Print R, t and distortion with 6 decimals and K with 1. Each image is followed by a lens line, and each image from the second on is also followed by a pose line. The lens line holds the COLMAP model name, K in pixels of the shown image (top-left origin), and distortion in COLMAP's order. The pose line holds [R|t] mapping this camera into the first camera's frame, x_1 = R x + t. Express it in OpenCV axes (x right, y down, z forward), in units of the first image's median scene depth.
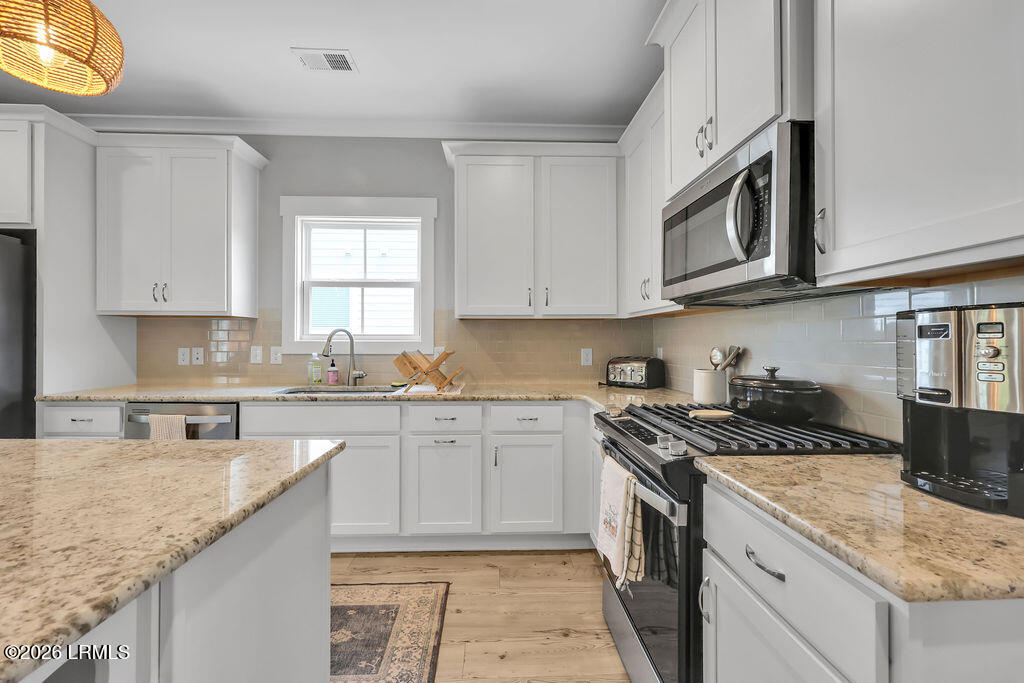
lens RADIAL K [[410.4, 0, 513.5], [0, 410.4, 344.1], [0, 0, 1]] dist [-0.002672, 0.000031]
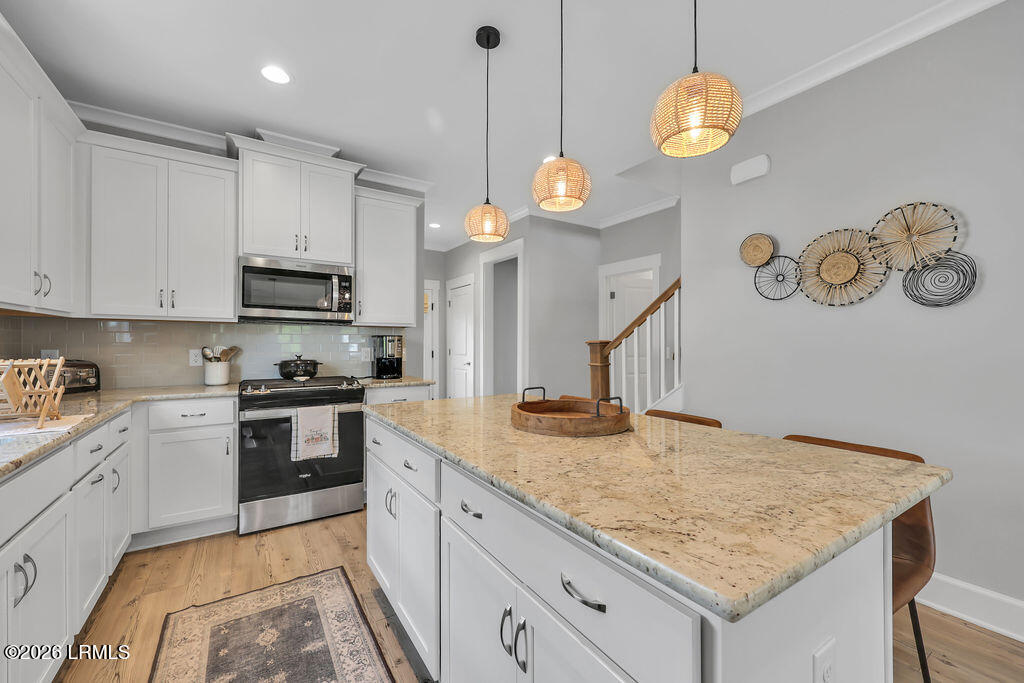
lens RADIAL K [[410.4, 0, 513.5], [0, 410.4, 344.1], [0, 0, 1]] dist [-0.002672, 0.000031]
pose [[-0.514585, -0.004635, 0.857427, -1.573322], [-0.003736, 0.999988, 0.003163, -0.010282], [-0.857431, -0.001576, -0.514596, 0.988132]]
